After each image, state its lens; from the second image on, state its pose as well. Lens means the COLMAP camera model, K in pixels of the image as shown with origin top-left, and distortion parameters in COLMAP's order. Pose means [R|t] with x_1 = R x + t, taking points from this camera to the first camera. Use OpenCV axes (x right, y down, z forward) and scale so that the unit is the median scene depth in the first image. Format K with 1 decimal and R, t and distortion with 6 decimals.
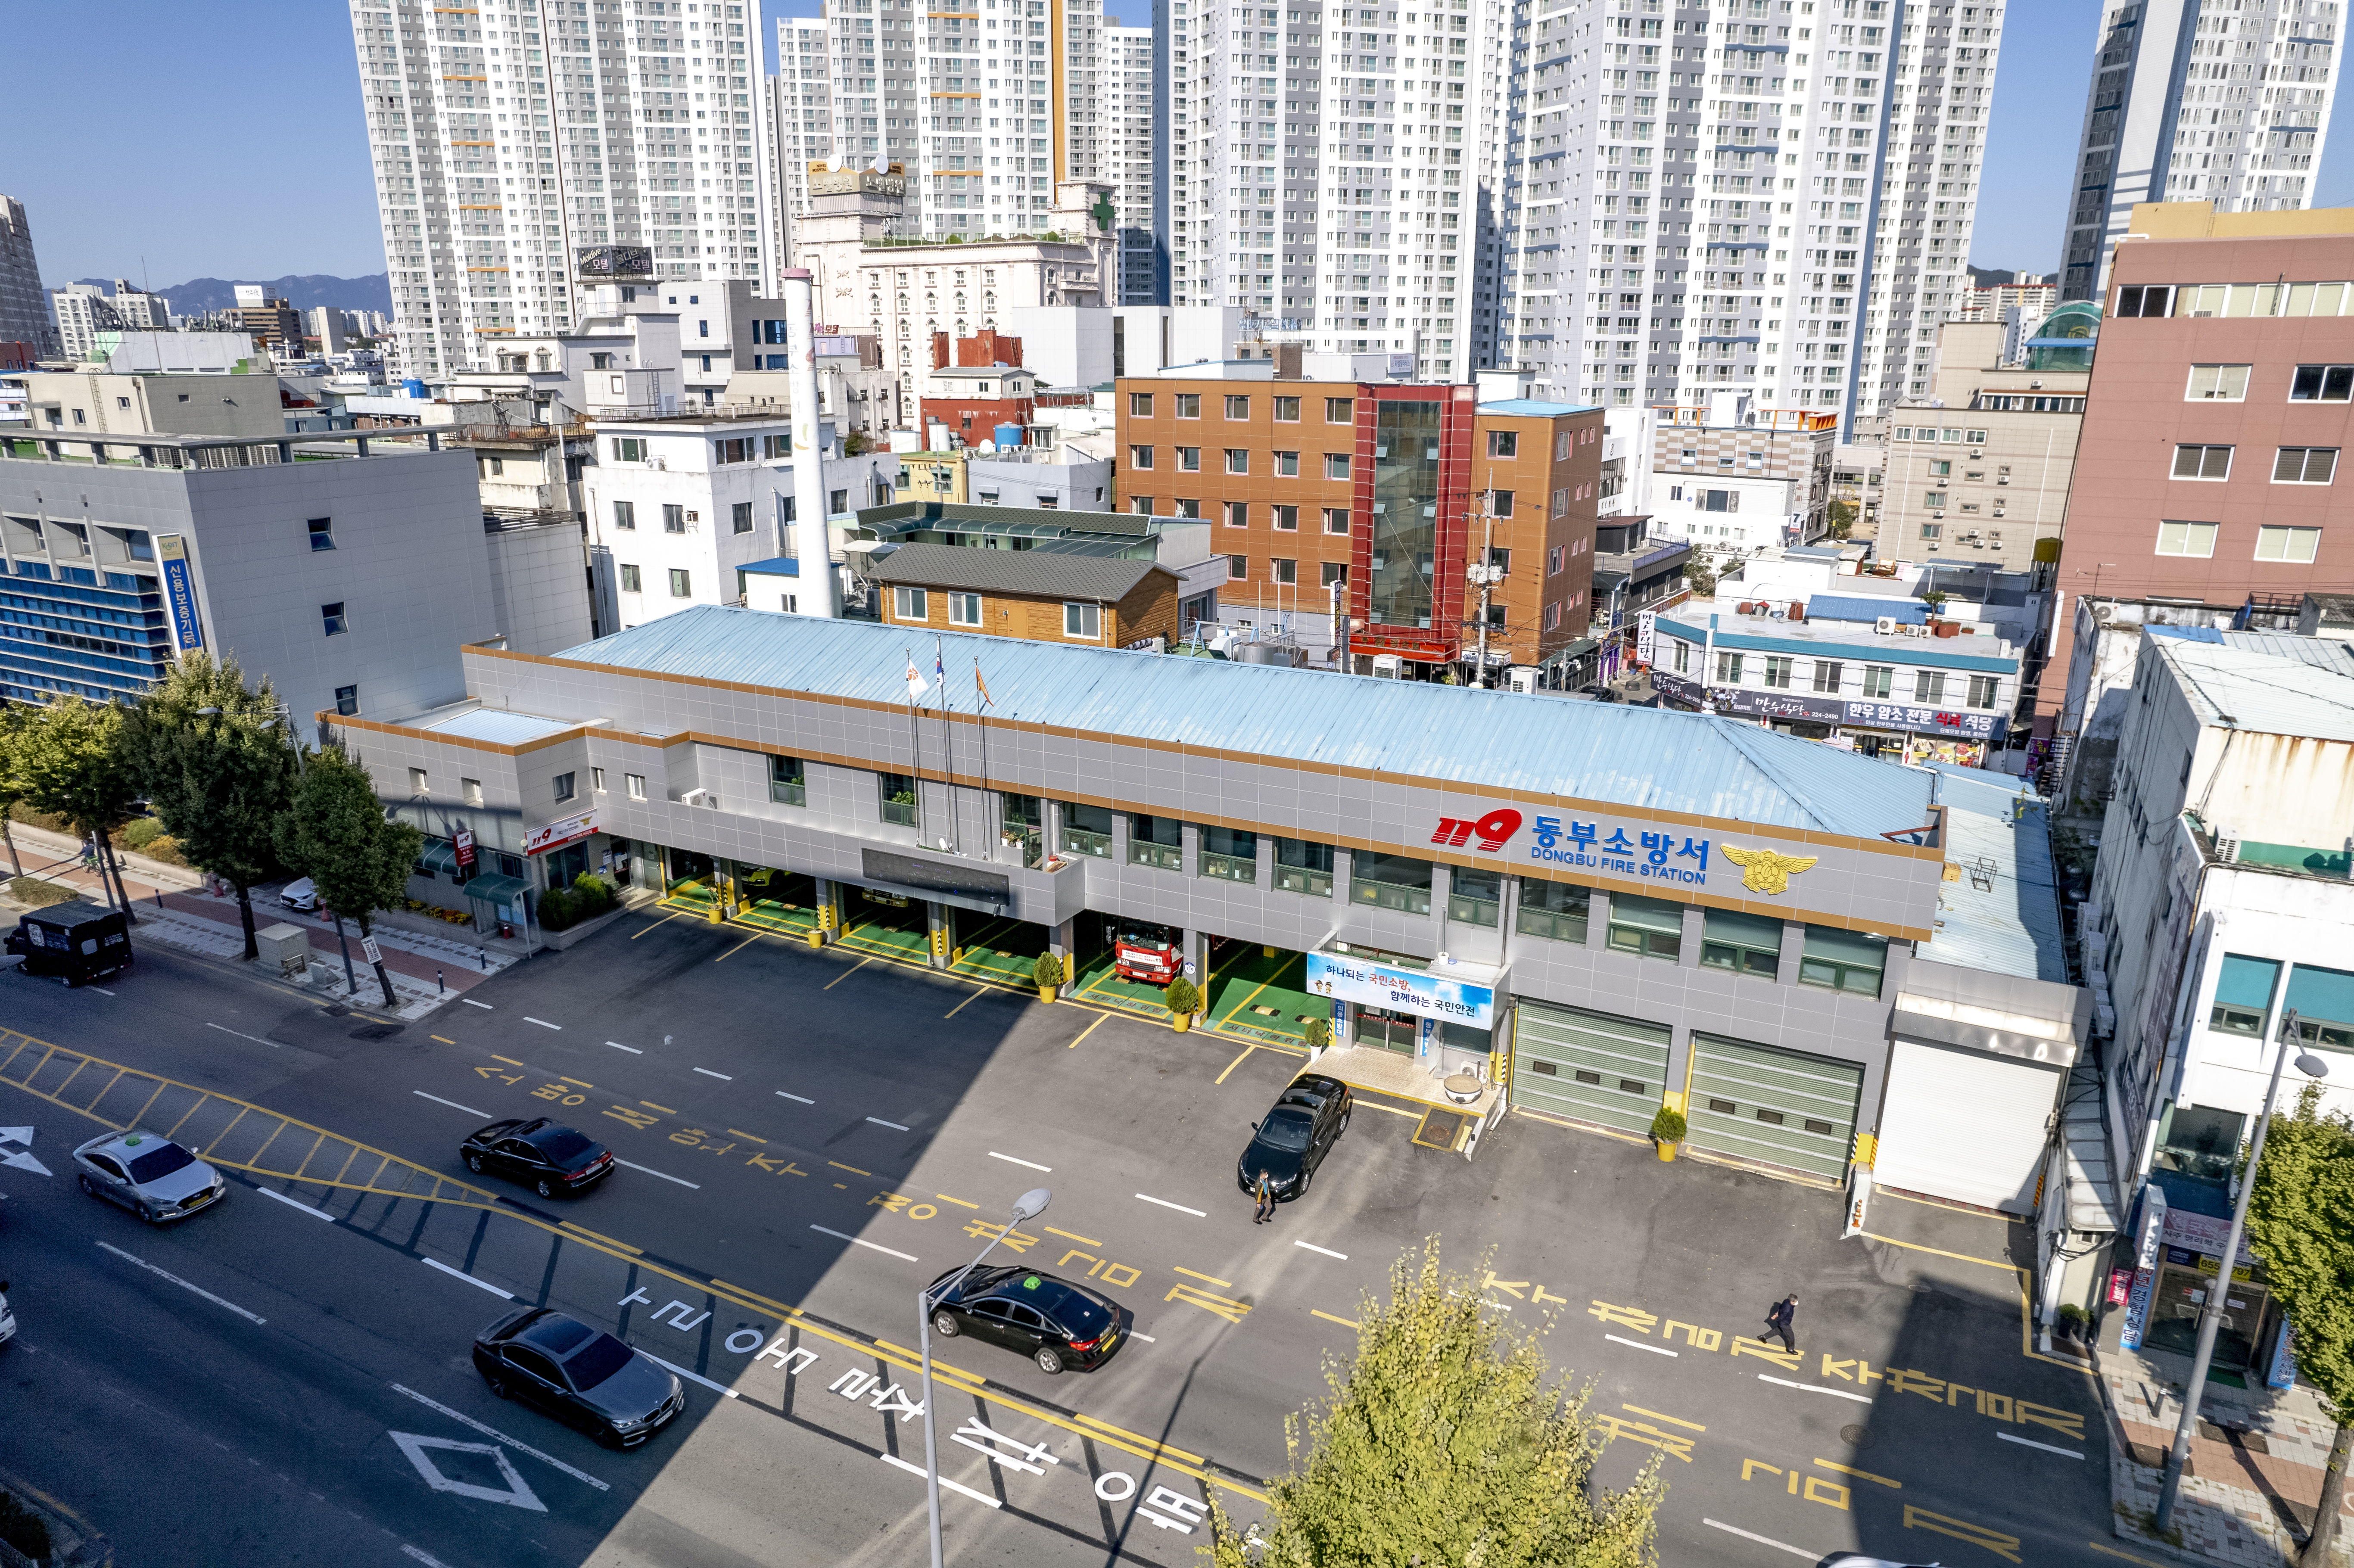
lens RADIAL K [[1500.3, 0, 1177.0], [0, 1500.3, 784.0], [0, 0, 1]] dist [-0.082104, 0.075887]
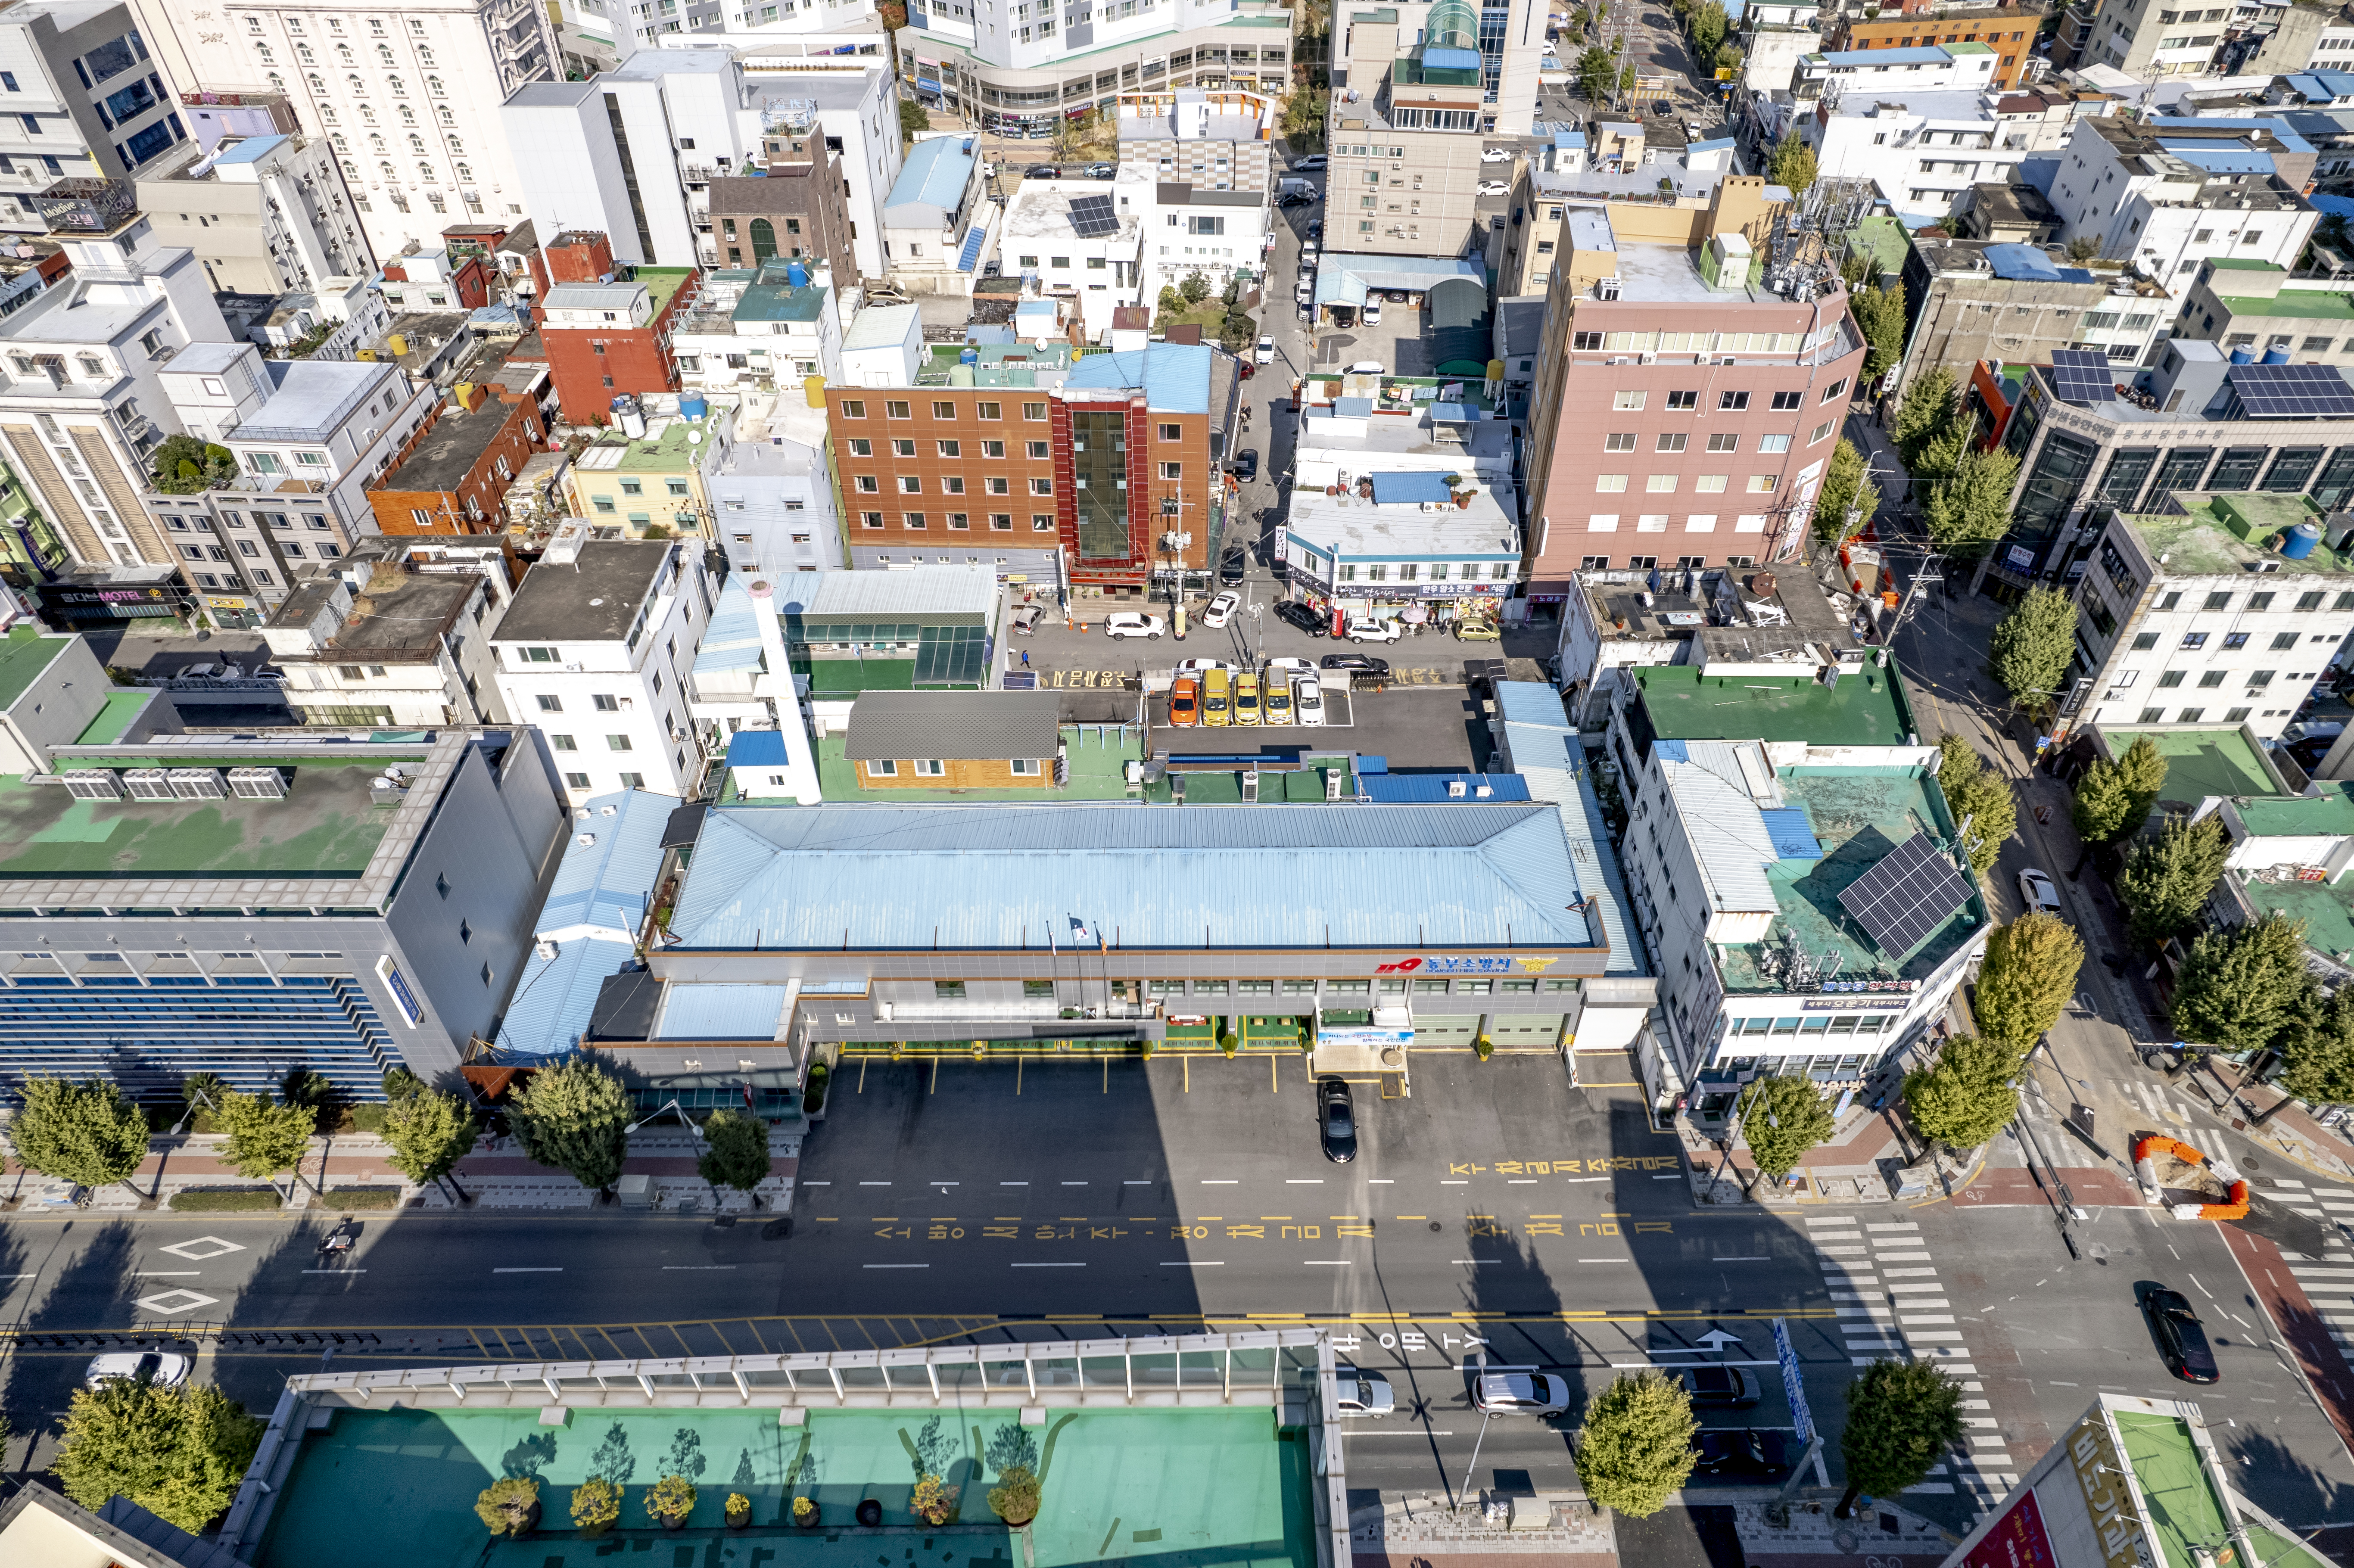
lens RADIAL K [[1473.7, 0, 1177.0], [0, 1473.7, 784.0], [0, 0, 1]] dist [-0.065019, 0.066831]
pose [[0.887963, -0.319440, 0.330878, -0.472306], [0.145305, 0.877437, 0.457156, -0.834840], [-0.436358, -0.357859, 0.825547, -0.308681]]
